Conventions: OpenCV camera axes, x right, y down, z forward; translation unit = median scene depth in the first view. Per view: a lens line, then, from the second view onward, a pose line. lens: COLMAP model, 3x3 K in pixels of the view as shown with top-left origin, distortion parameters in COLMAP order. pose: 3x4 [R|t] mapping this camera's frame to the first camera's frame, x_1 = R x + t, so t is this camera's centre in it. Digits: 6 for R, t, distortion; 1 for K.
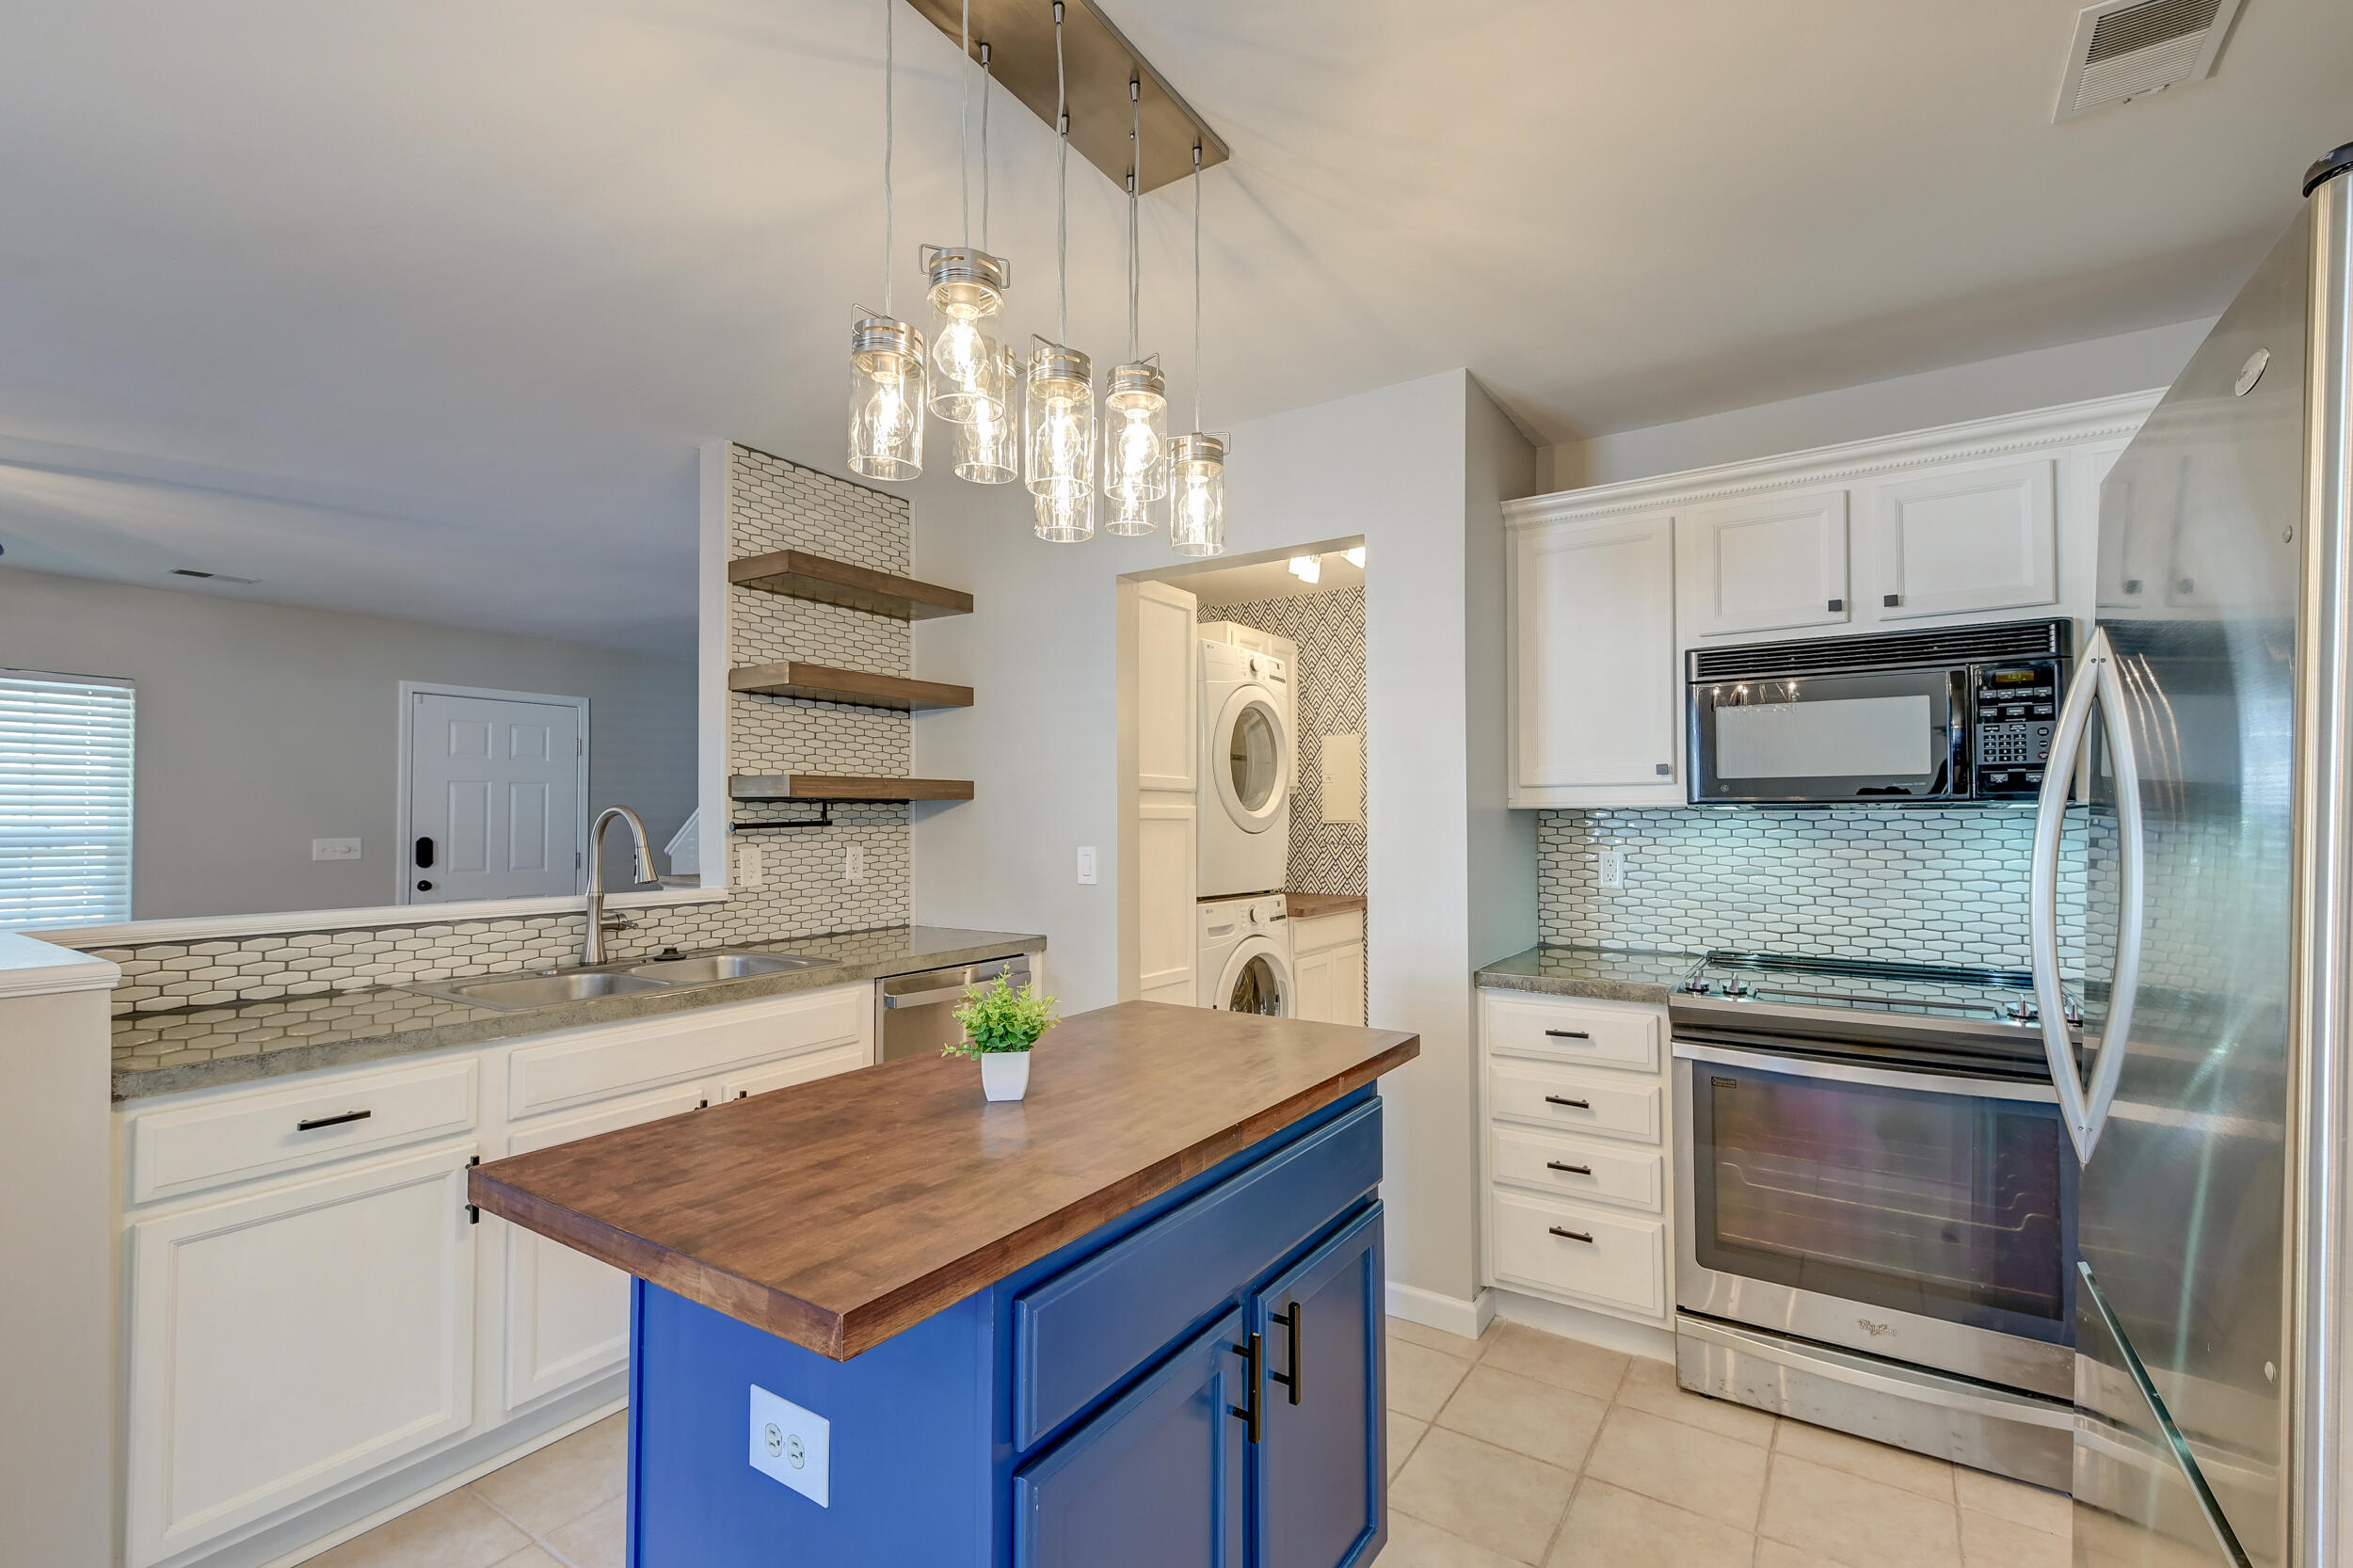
lens RADIAL K [[1033.4, 0, 1176.5], [0, 1033.4, 784.0], [0, 0, 1]] dist [-0.000130, -0.000003]
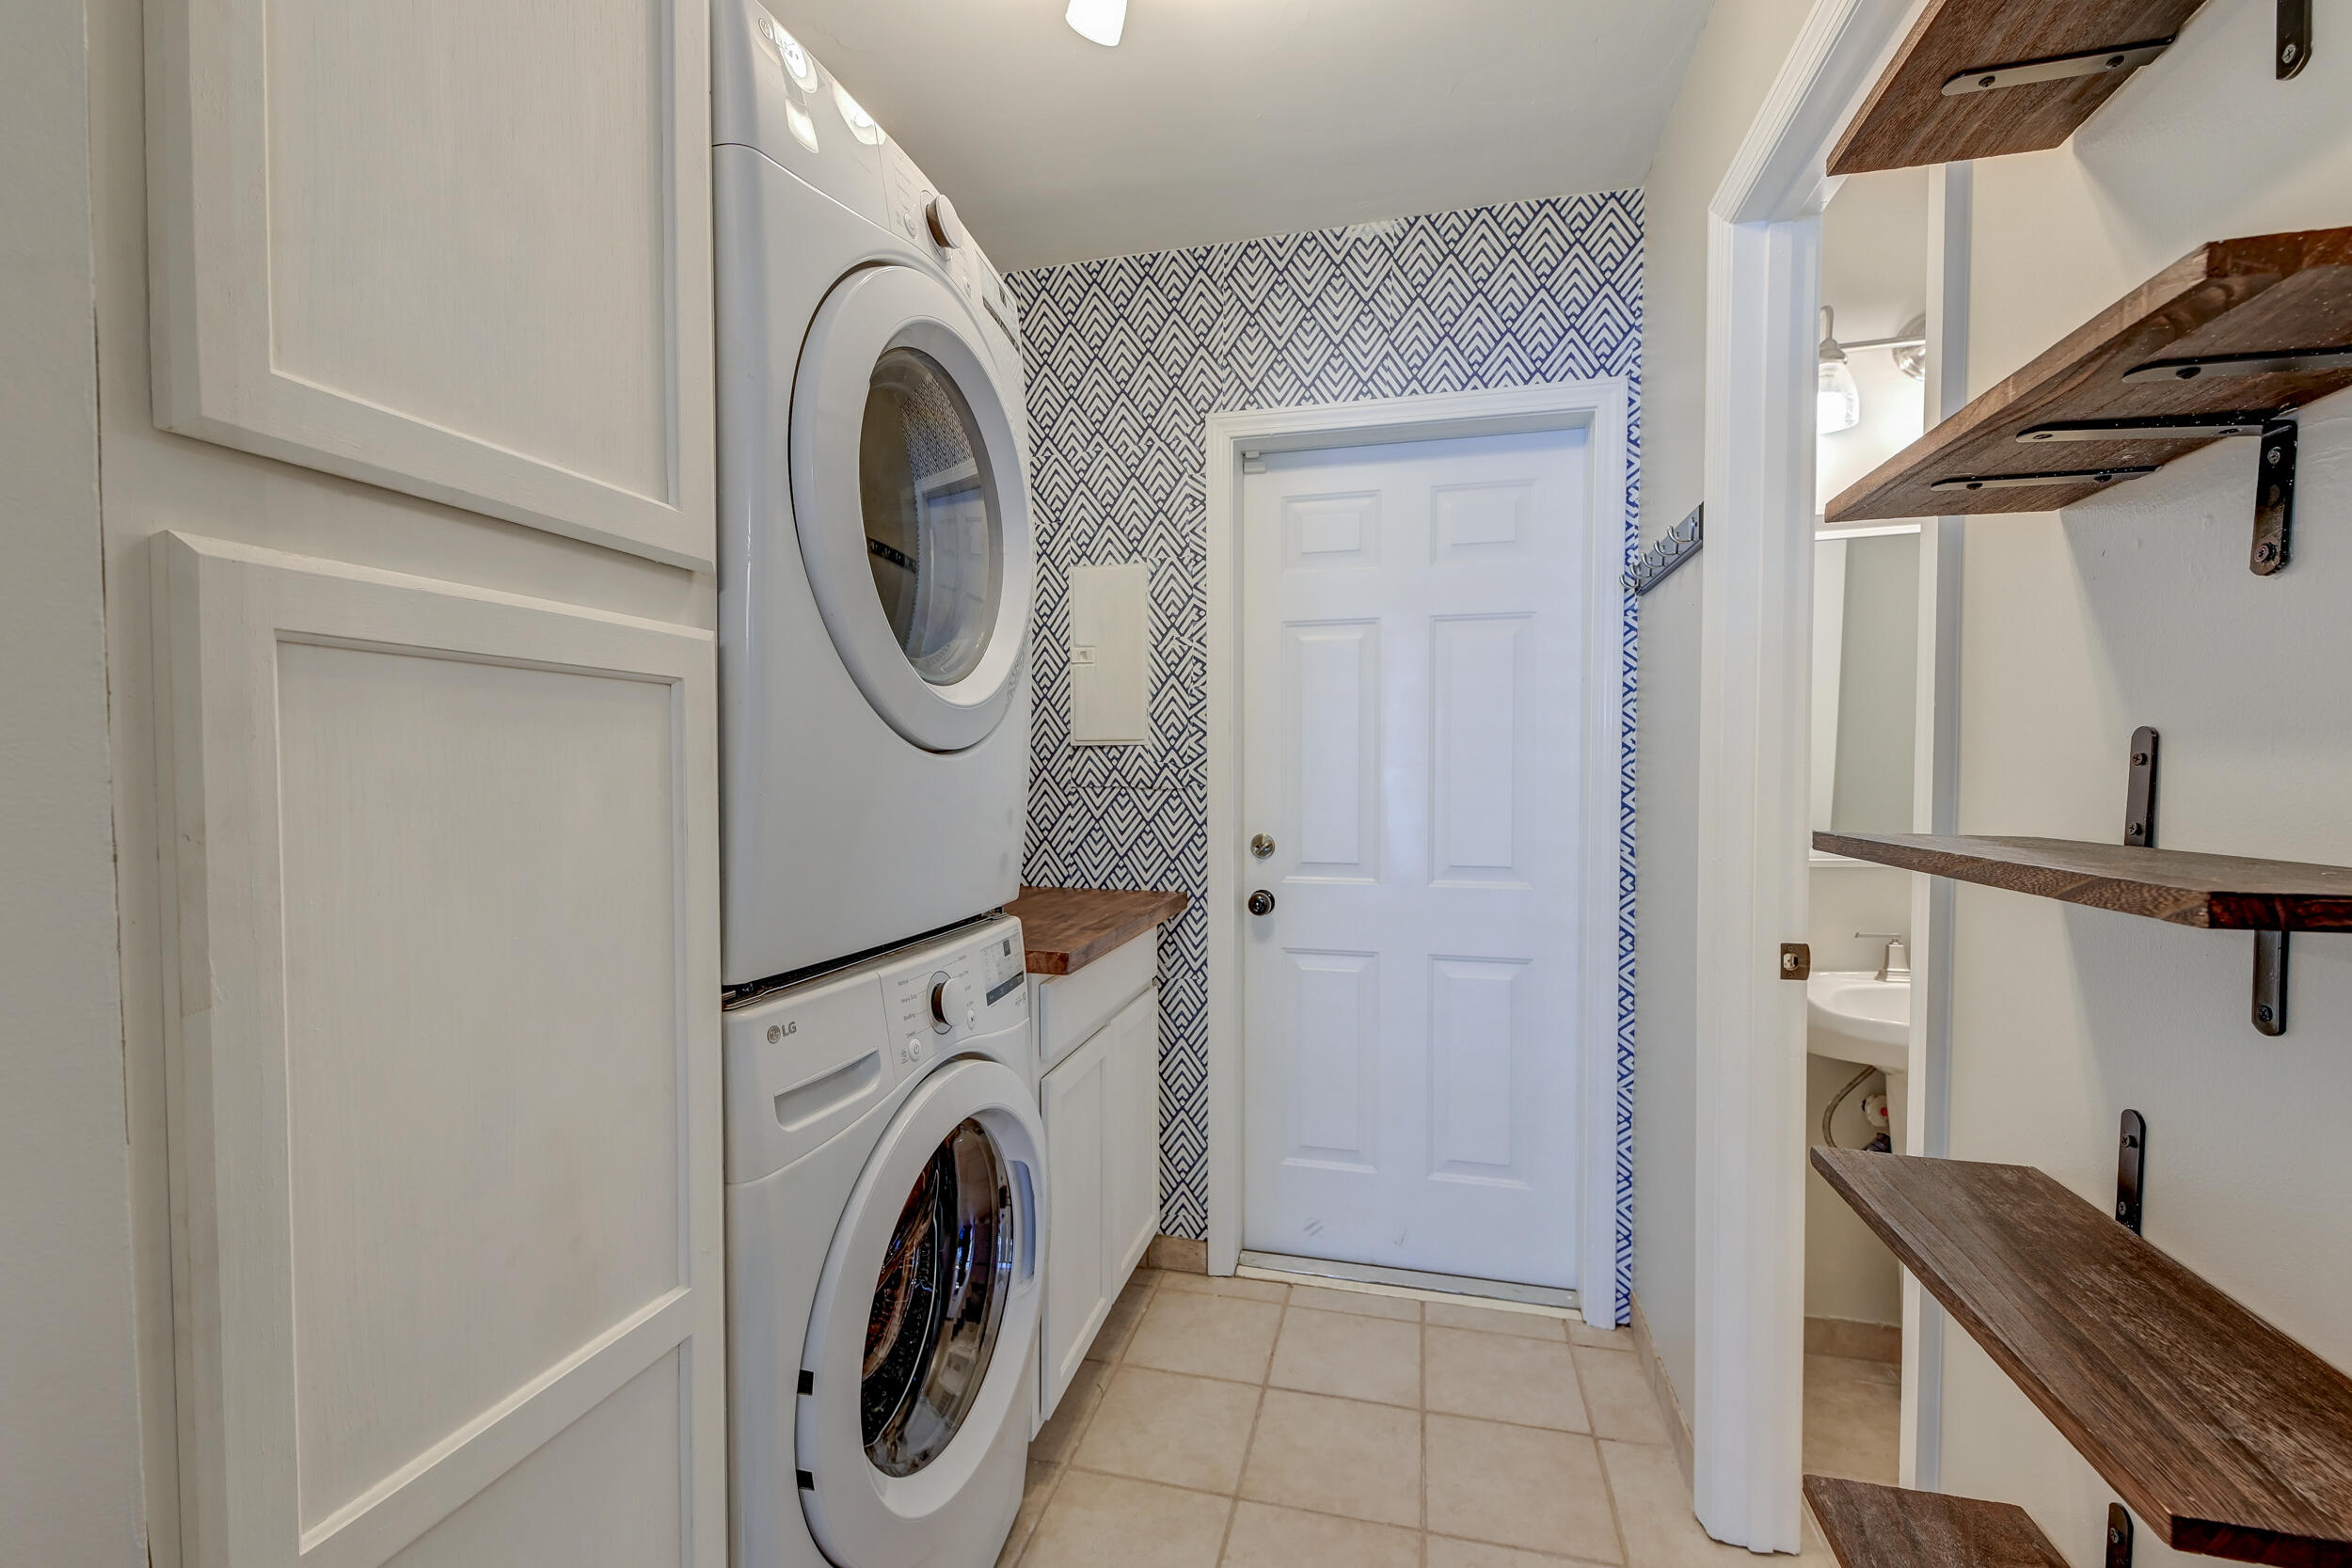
lens RADIAL K [[987.9, 0, 1176.0], [0, 987.9, 784.0], [0, 0, 1]] dist [-0.000298, -0.000008]
pose [[0.943318, -0.008268, 0.331789, 0.039882], [-0.007173, 0.998948, 0.045287, 0.042307], [-0.331814, -0.045100, 0.942266, 0.659116]]
